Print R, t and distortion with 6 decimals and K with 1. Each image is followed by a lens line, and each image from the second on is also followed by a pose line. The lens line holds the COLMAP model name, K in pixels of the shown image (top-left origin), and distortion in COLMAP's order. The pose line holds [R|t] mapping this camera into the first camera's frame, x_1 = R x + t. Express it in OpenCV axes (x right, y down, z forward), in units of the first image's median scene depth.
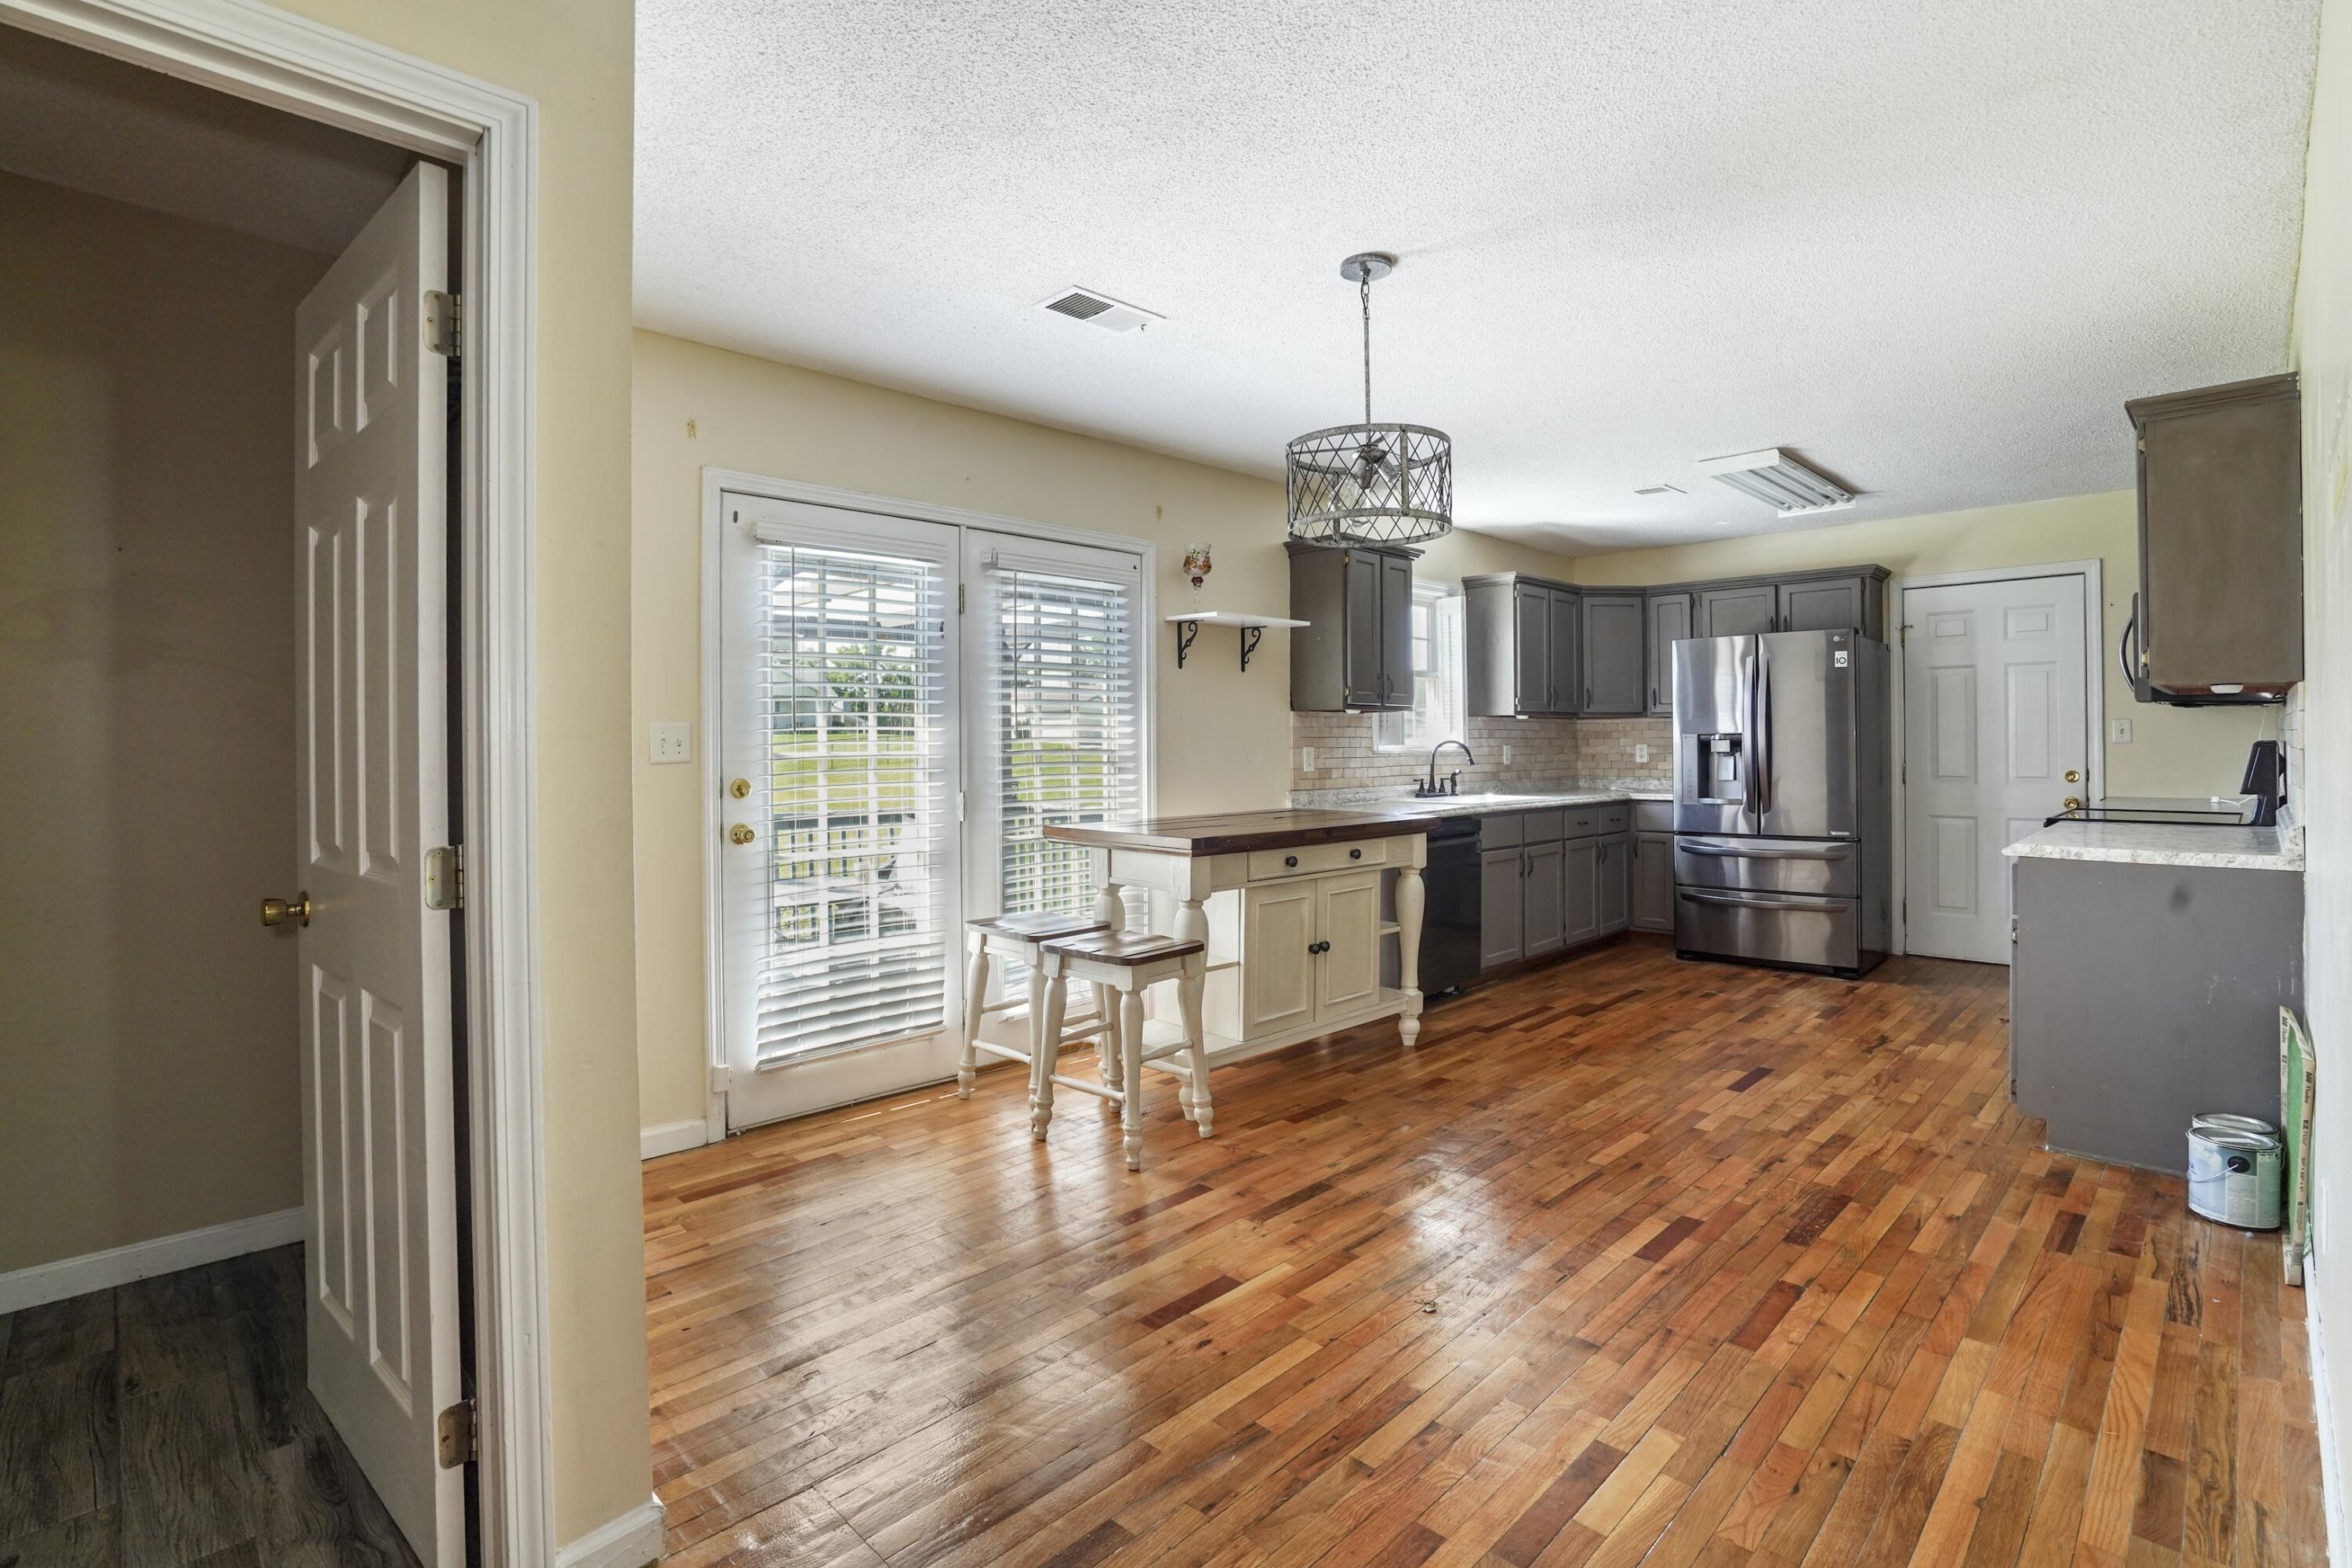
lens RADIAL K [[1100.0, 0, 1175.7], [0, 1100.0, 742.6], [0, 0, 1]] dist [-0.049355, 0.015357]
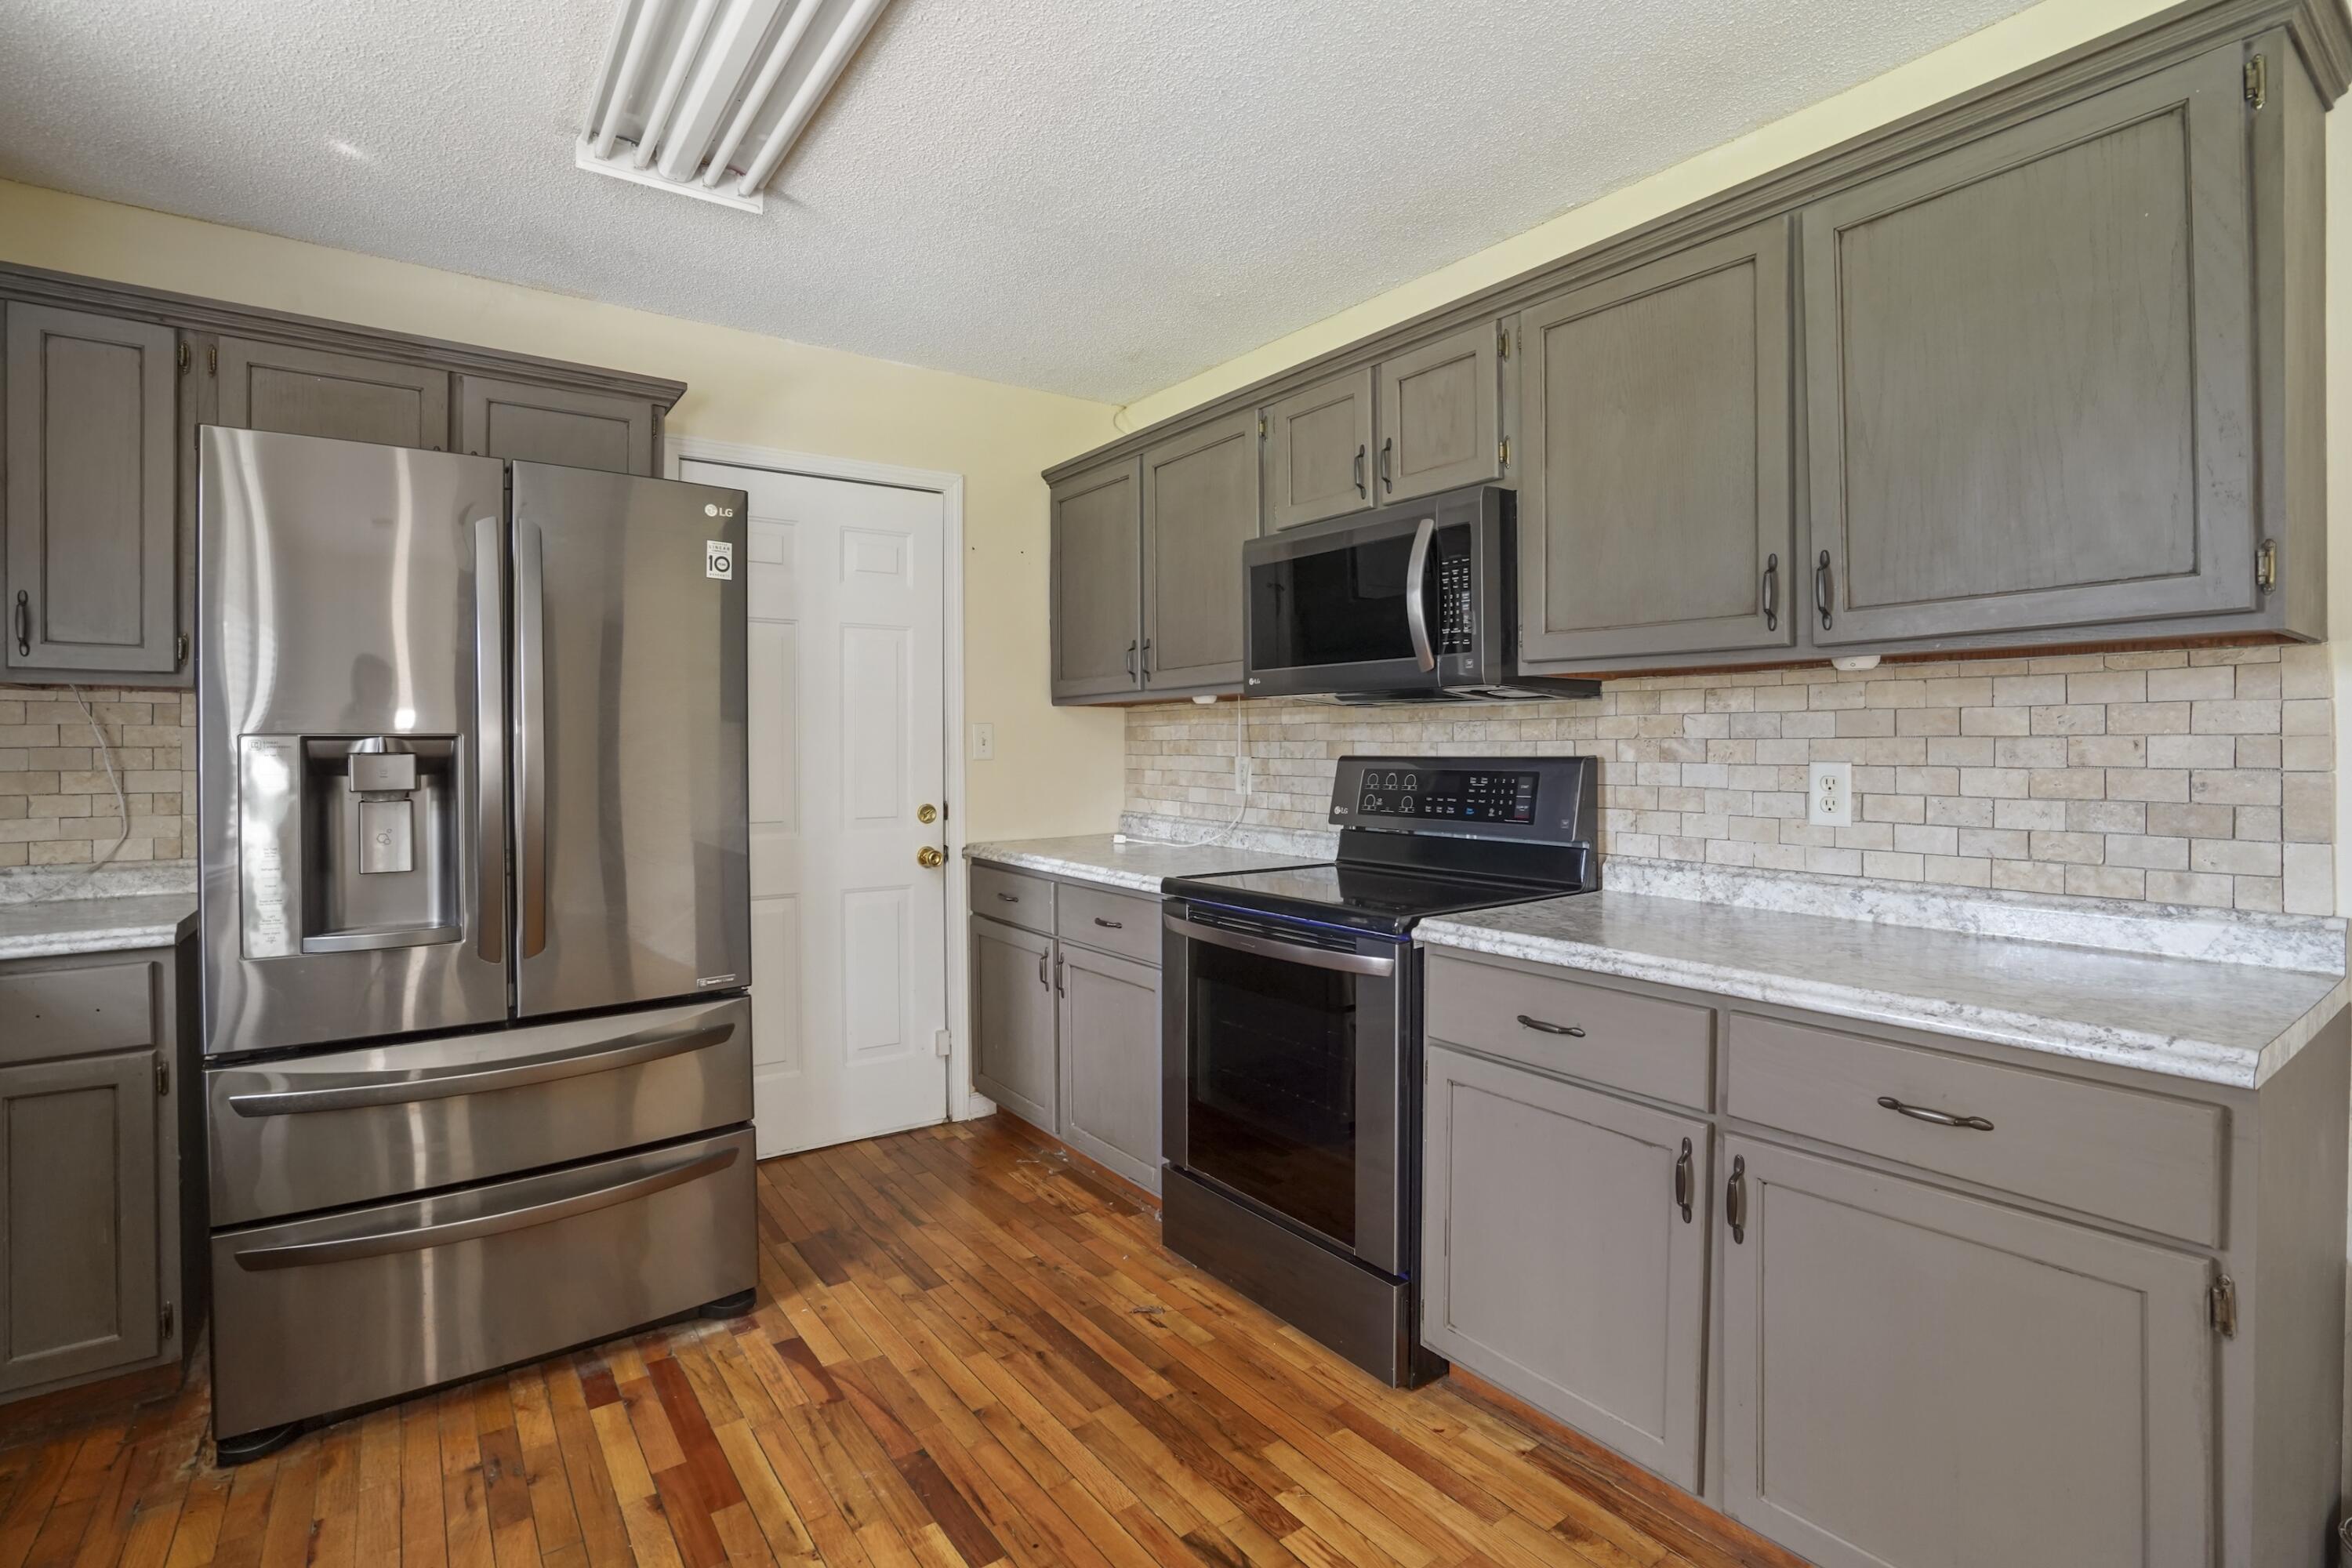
lens RADIAL K [[1100.0, 0, 1173.6], [0, 1100.0, 747.6], [0, 0, 1]] dist [-0.049355, 0.015357]
pose [[0.154786, 0.007987, 0.987916, 0.208649], [0.002204, 0.999962, -0.008430, -0.001016], [-0.987946, 0.003482, 0.154763, 0.694049]]
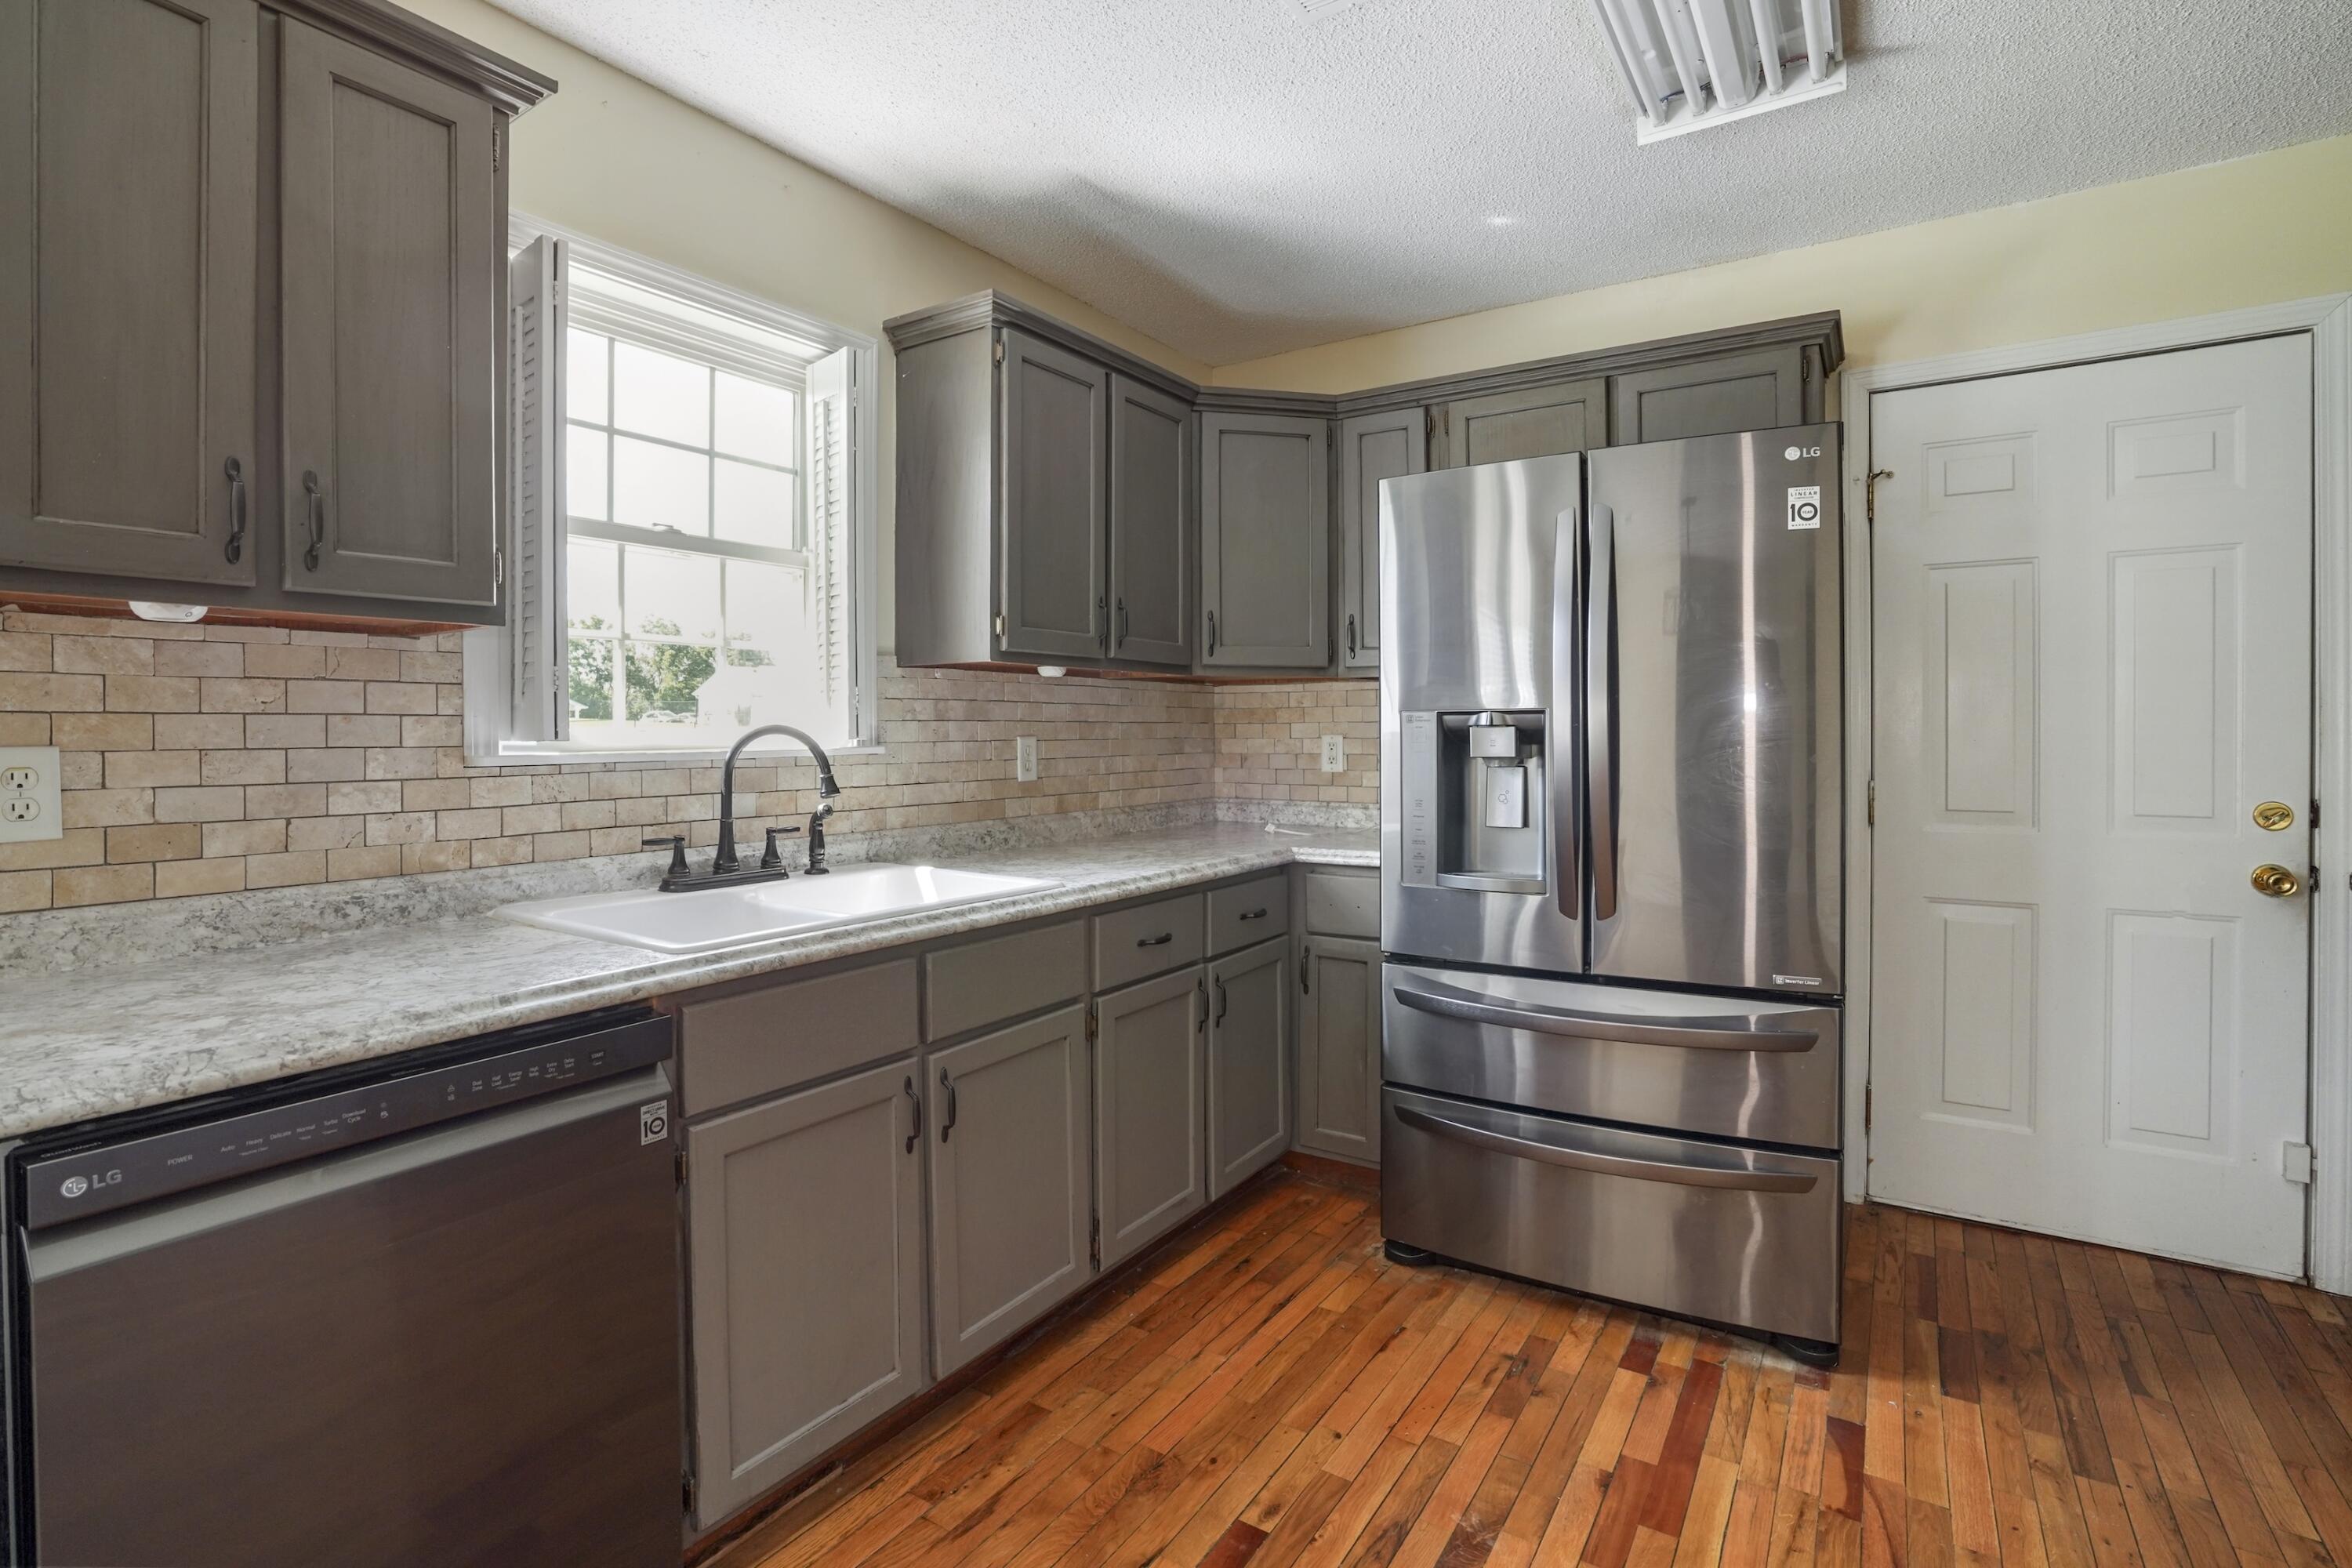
lens RADIAL K [[1100.0, 0, 1174.0], [0, 1100.0, 739.6], [0, 0, 1]] dist [-0.049355, 0.015357]
pose [[0.979746, 0.000778, 0.200243, 0.302320], [-0.002632, 0.999956, 0.008991, -0.000967], [-0.200227, -0.009336, 0.979705, 0.620774]]
